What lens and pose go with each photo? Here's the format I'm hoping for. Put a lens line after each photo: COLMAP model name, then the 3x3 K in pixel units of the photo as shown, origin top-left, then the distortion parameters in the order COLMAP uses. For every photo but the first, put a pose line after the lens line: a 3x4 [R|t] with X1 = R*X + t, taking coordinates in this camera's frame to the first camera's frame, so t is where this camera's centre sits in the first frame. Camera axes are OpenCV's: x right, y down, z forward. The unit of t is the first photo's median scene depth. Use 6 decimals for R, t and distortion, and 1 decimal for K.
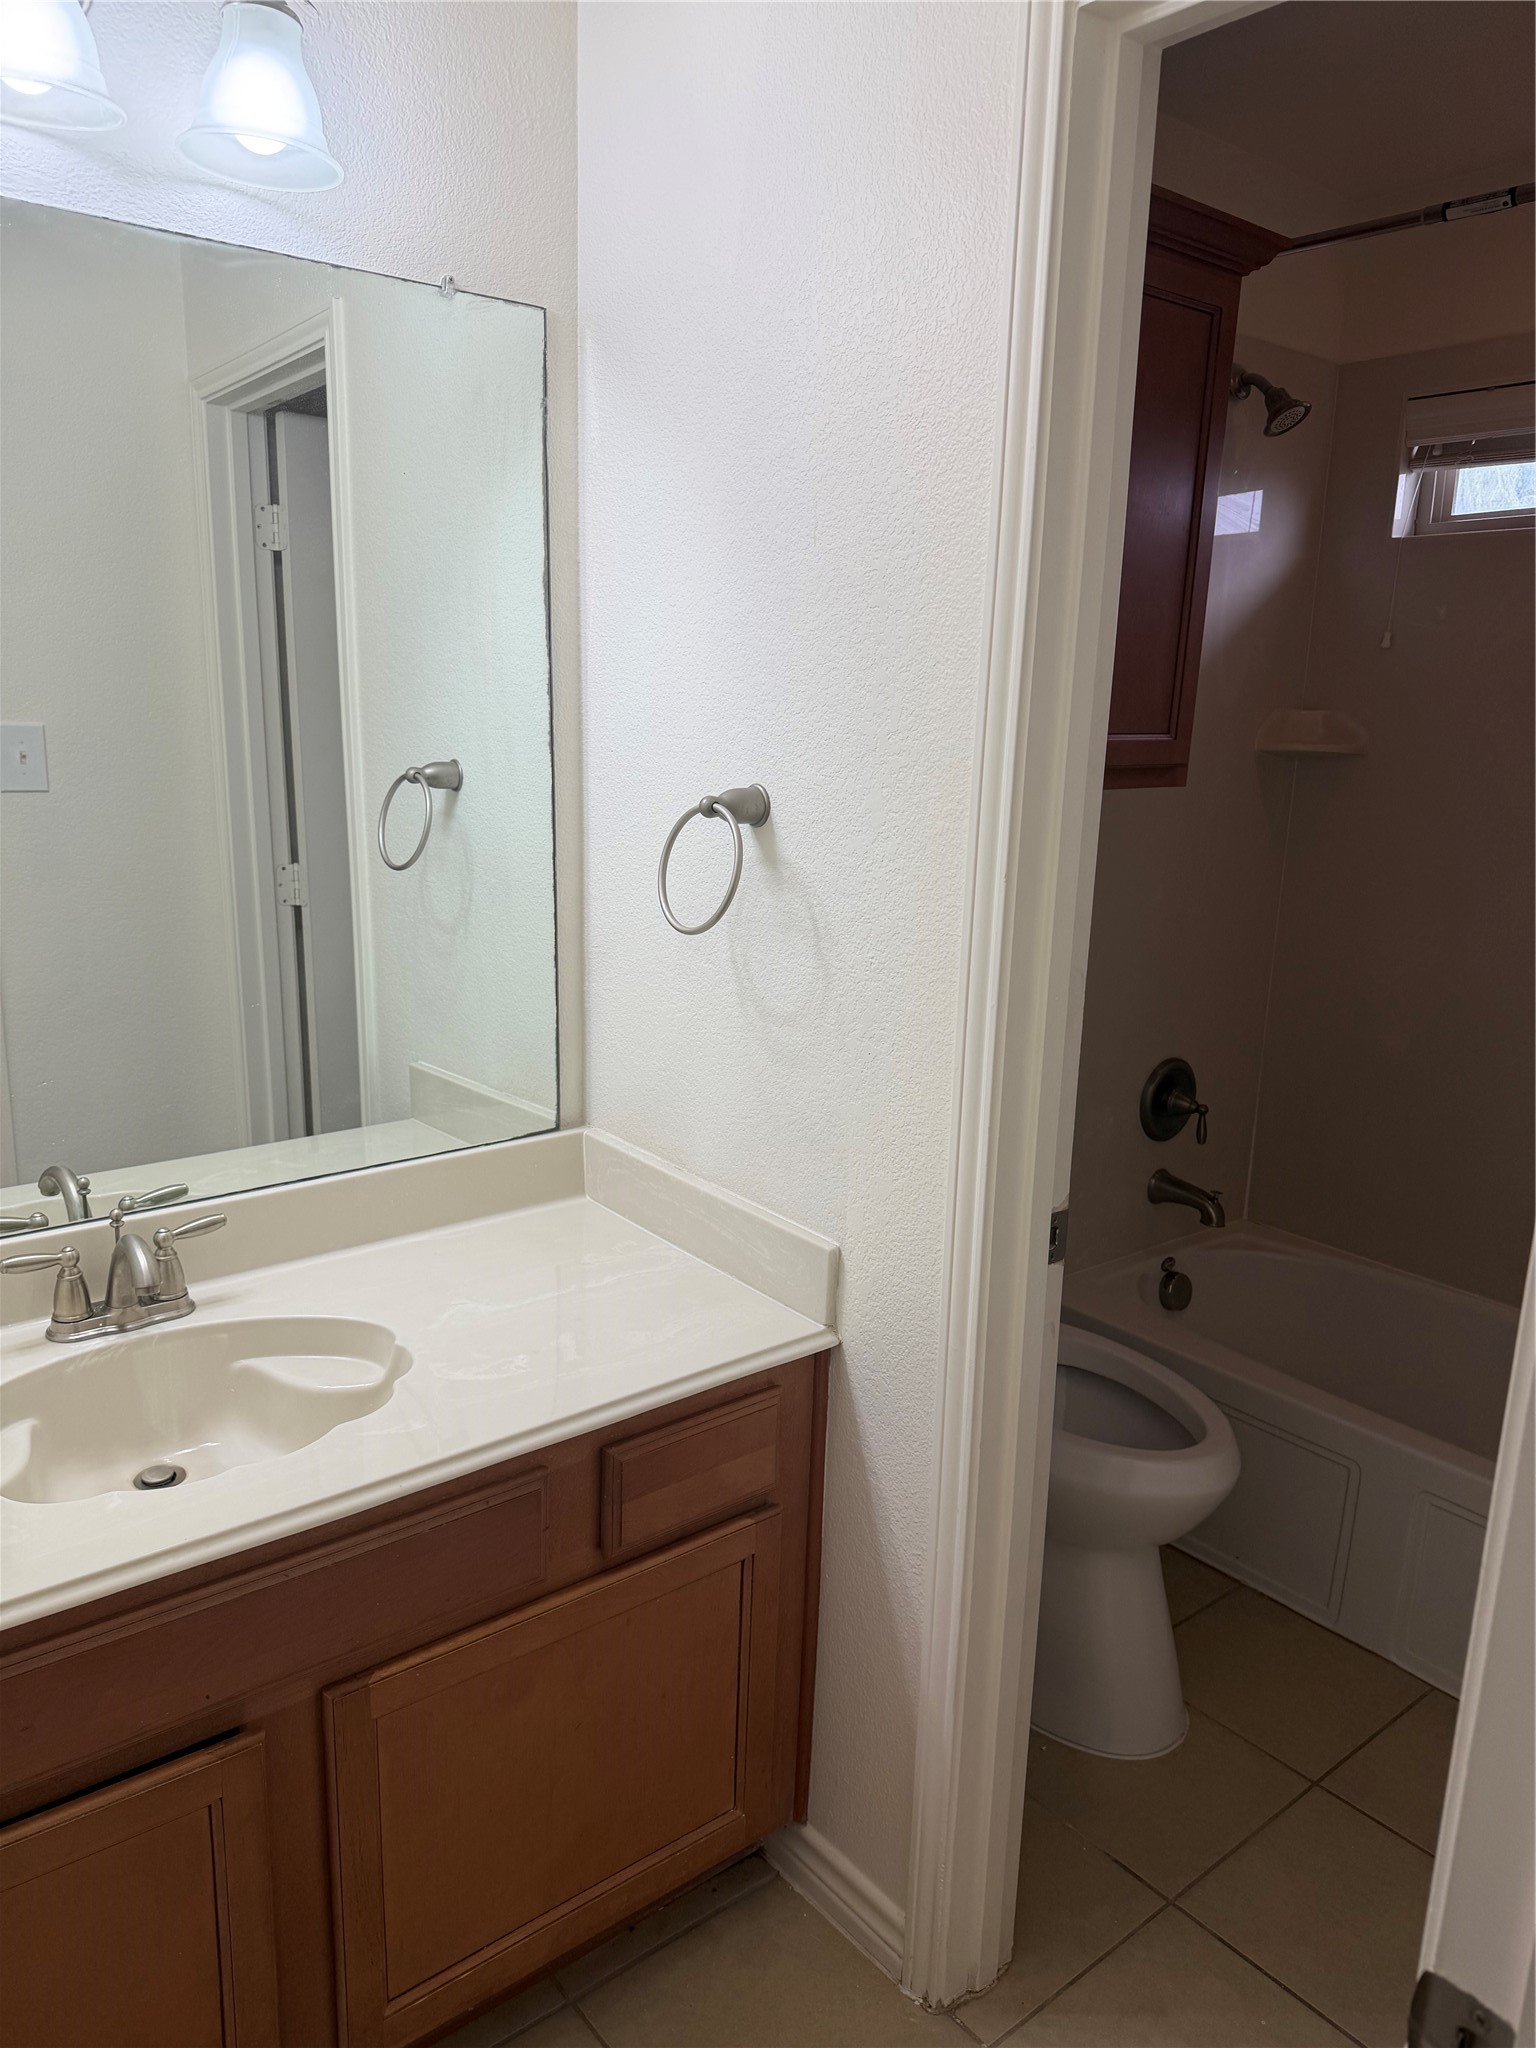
lens RADIAL K [[1454.5, 0, 775.0], [0, 1454.5, 1028.3], [0, 0, 1]] dist [0.055860, -0.026063]
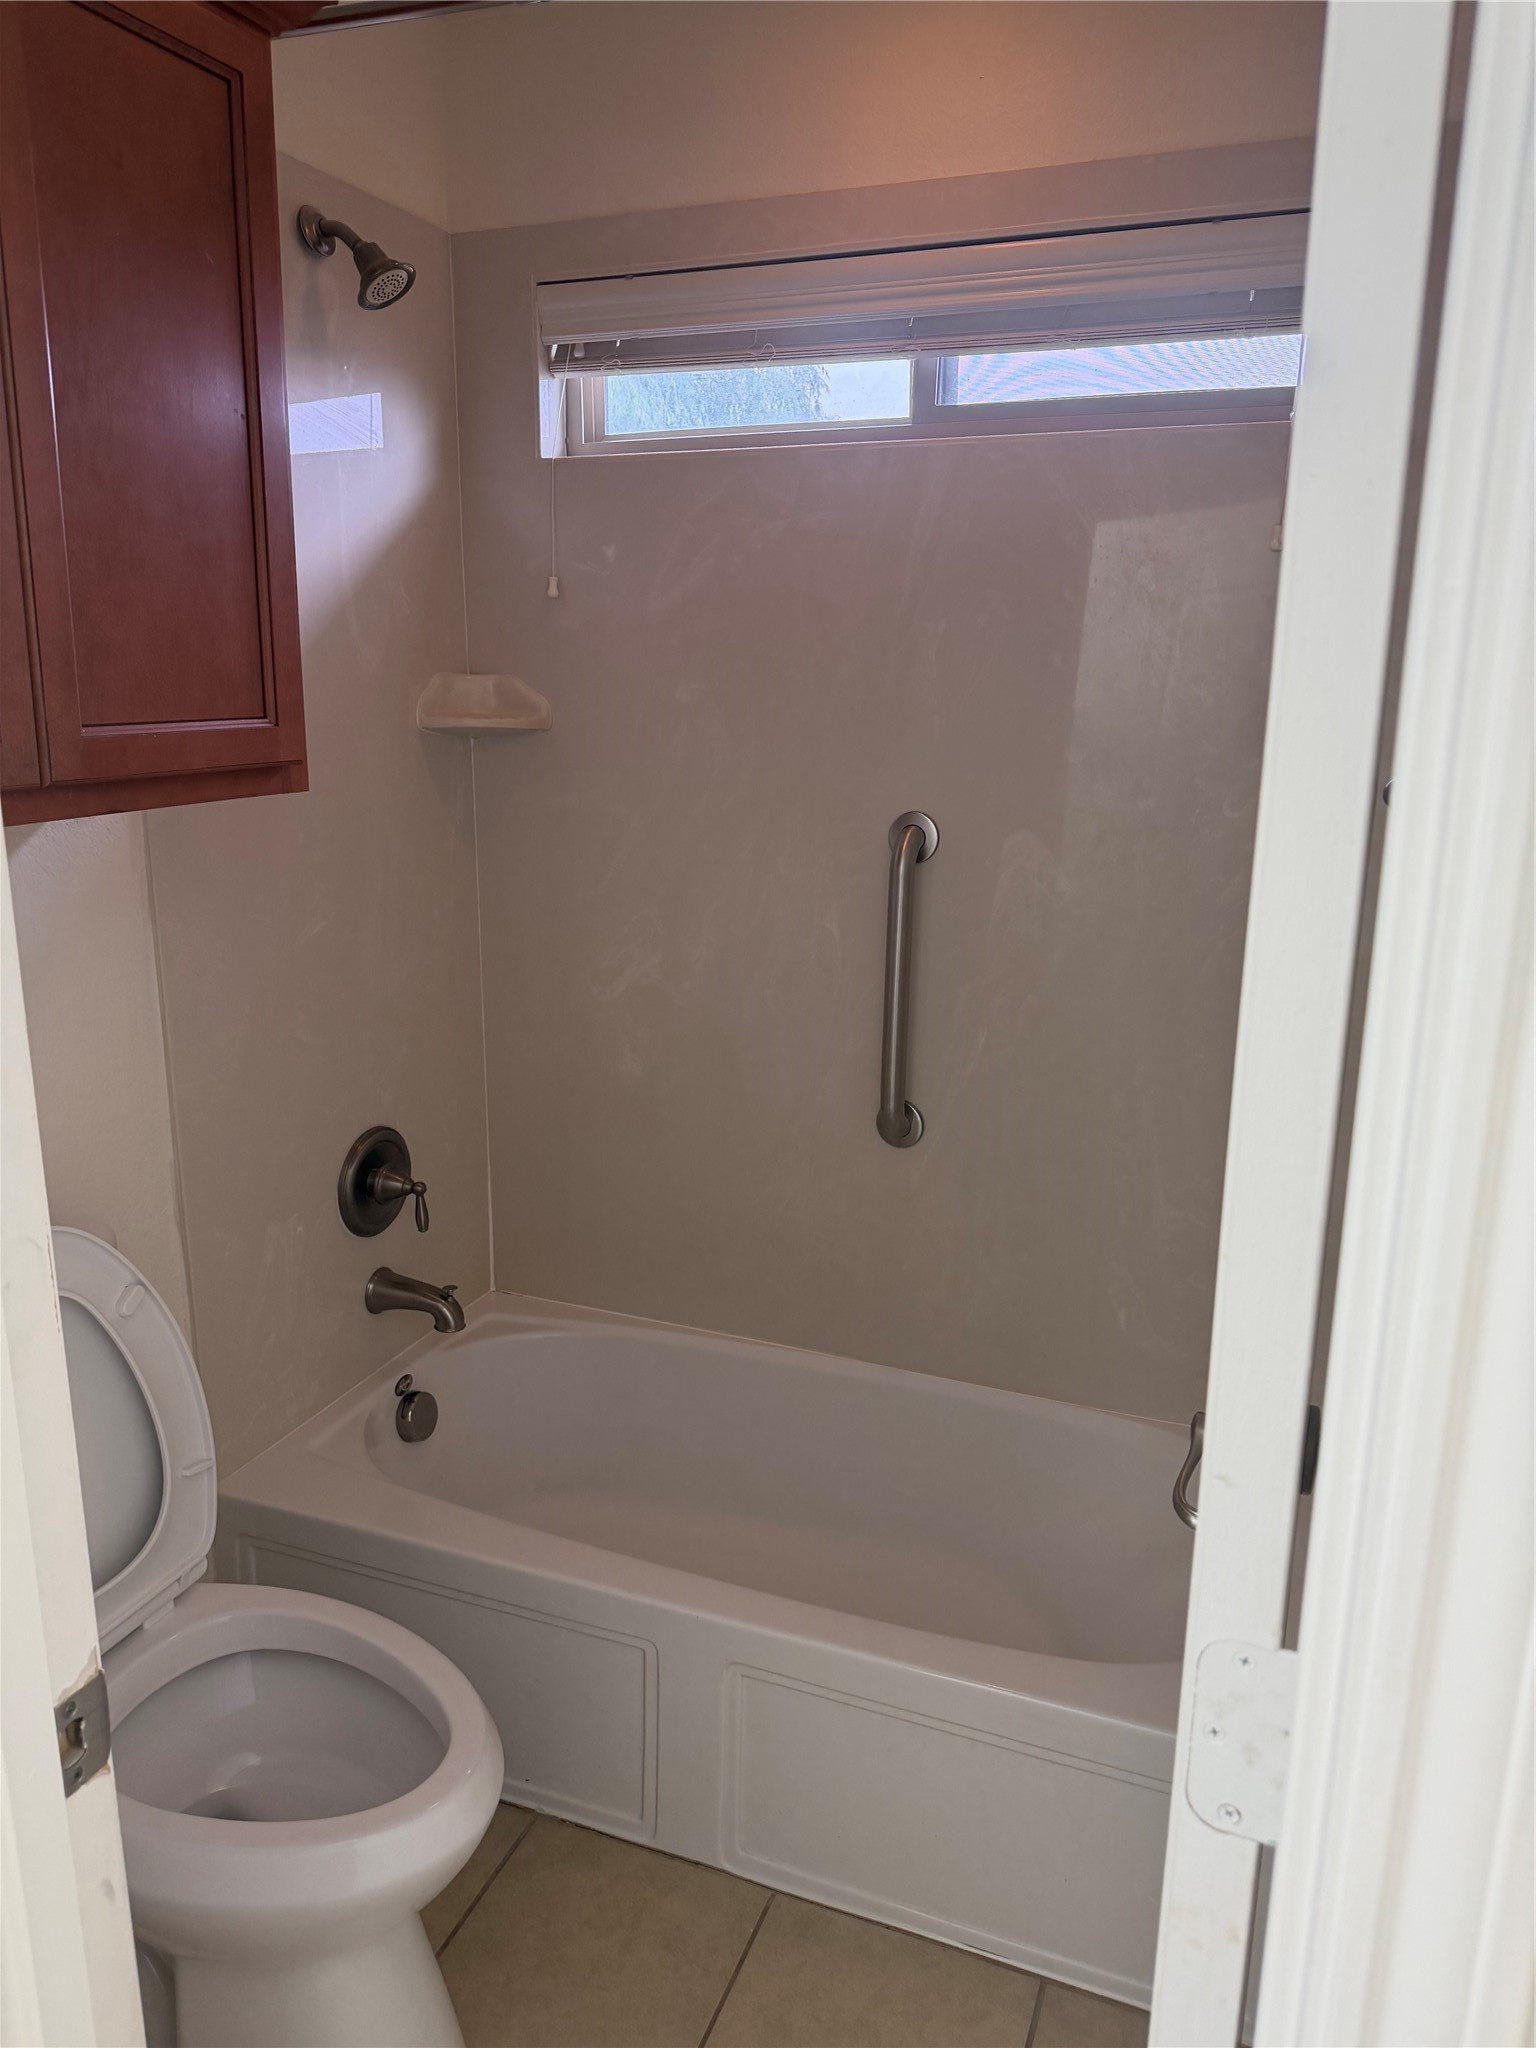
lens RADIAL K [[1454.5, 0, 764.0], [0, 1454.5, 1014.4], [0, 0, 1]] dist [0.055860, -0.026063]
pose [[0.873235, -0.132014, 0.469076, 0.099517], [0.123265, 0.991140, 0.049469, -0.052660], [-0.471451, 0.014623, 0.881771, 0.221886]]
